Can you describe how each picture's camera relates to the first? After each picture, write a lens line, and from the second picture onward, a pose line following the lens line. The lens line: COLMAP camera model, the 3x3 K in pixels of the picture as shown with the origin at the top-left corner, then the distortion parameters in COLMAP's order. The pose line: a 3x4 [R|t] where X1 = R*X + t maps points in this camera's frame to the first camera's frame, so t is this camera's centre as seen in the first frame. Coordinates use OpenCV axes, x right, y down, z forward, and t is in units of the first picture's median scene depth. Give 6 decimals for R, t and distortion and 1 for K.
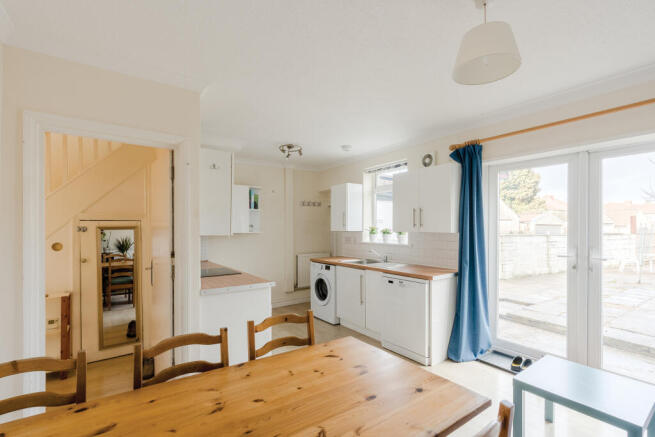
lens RADIAL K [[309.2, 0, 331.0], [0, 309.2, 223.7], [0, 0, 1]] dist [-0.008844, 0.000517]
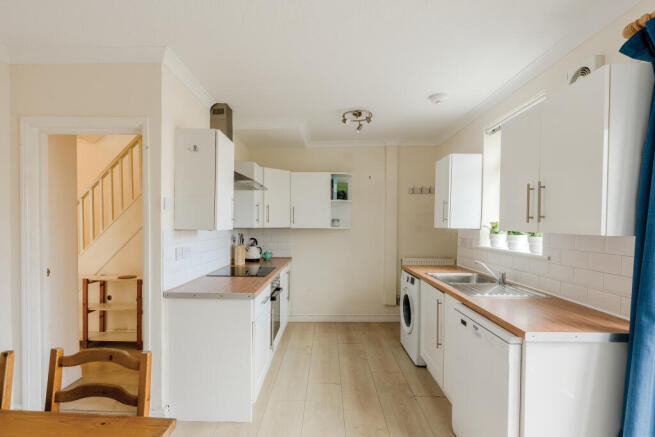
lens RADIAL K [[317.8, 0, 315.8], [0, 317.8, 229.9], [0, 0, 1]] dist [-0.007141, 0.000601]
pose [[0.783838, 0.021222, -0.620603, 0.254505], [-0.000962, 0.999456, 0.032962, 0.005531], [0.620965, -0.025240, 0.783432, 0.311616]]
